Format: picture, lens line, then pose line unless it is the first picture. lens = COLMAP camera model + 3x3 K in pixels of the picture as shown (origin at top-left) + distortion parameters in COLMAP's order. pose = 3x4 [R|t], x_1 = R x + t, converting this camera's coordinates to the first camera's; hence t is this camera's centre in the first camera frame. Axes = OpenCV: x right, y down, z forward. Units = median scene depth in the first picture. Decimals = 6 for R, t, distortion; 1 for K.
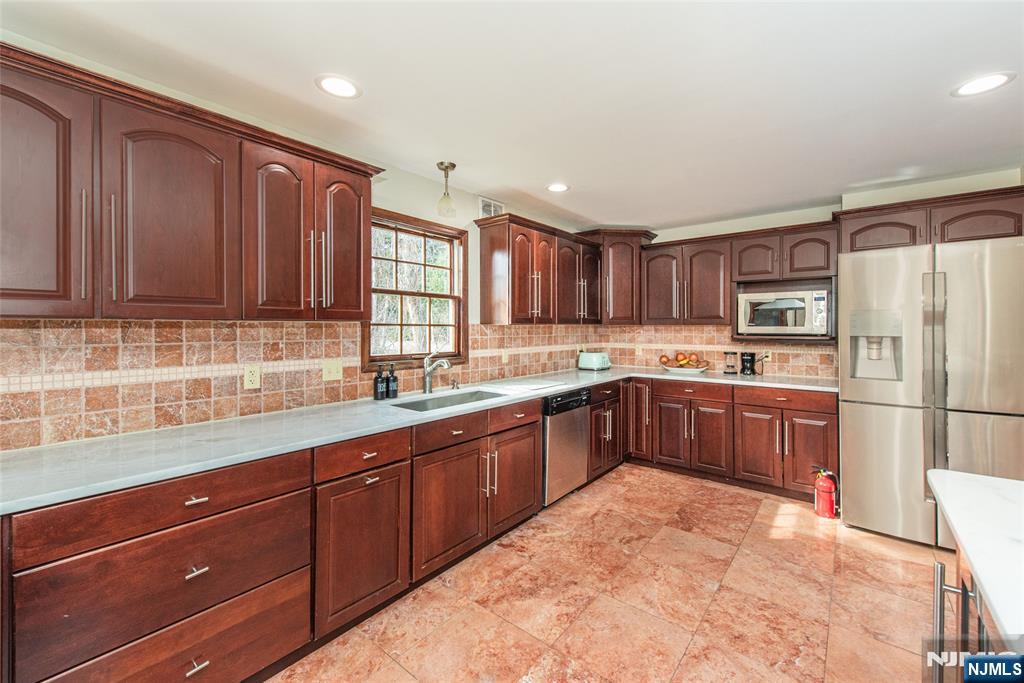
lens RADIAL K [[406.6, 0, 527.0], [0, 406.6, 328.8], [0, 0, 1]] dist [-0.000017, -0.000107]
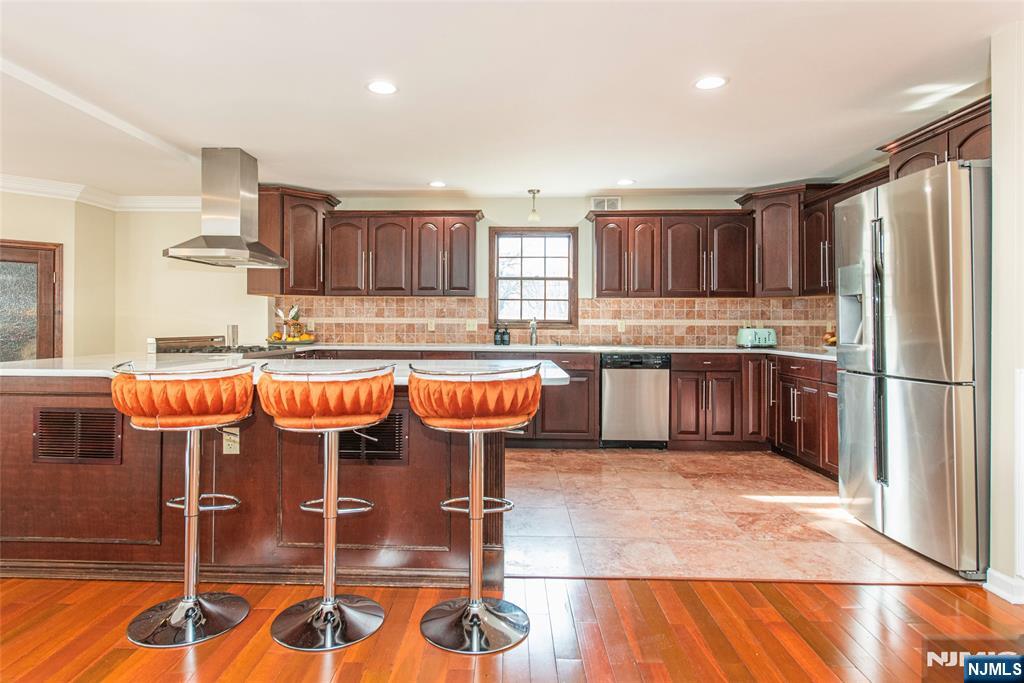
lens RADIAL K [[588.4, 0, 506.1], [0, 588.4, 322.3], [0, 0, 1]] dist [0.013435, -0.000044]
pose [[0.612582, 0.000458, -0.790407, 1.316794], [-0.005978, 0.999974, -0.004054, 0.079934], [0.790385, 0.007209, 0.612568, -0.359954]]
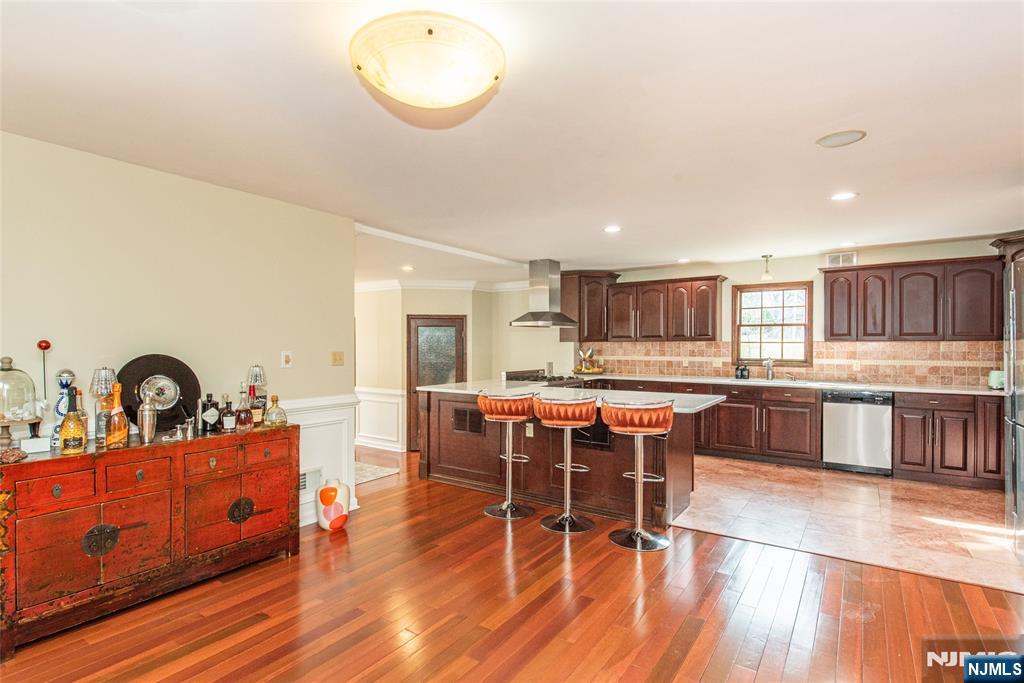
lens RADIAL K [[535.1, 0, 500.1], [0, 535.1, 348.9], [0, 0, 1]] dist [-0.001708, -0.000756]
pose [[0.067057, 0.009647, -0.997703, 1.962774], [-0.001666, 0.999953, 0.009556, -0.001195], [0.997748, 0.001021, 0.067070, -0.337134]]
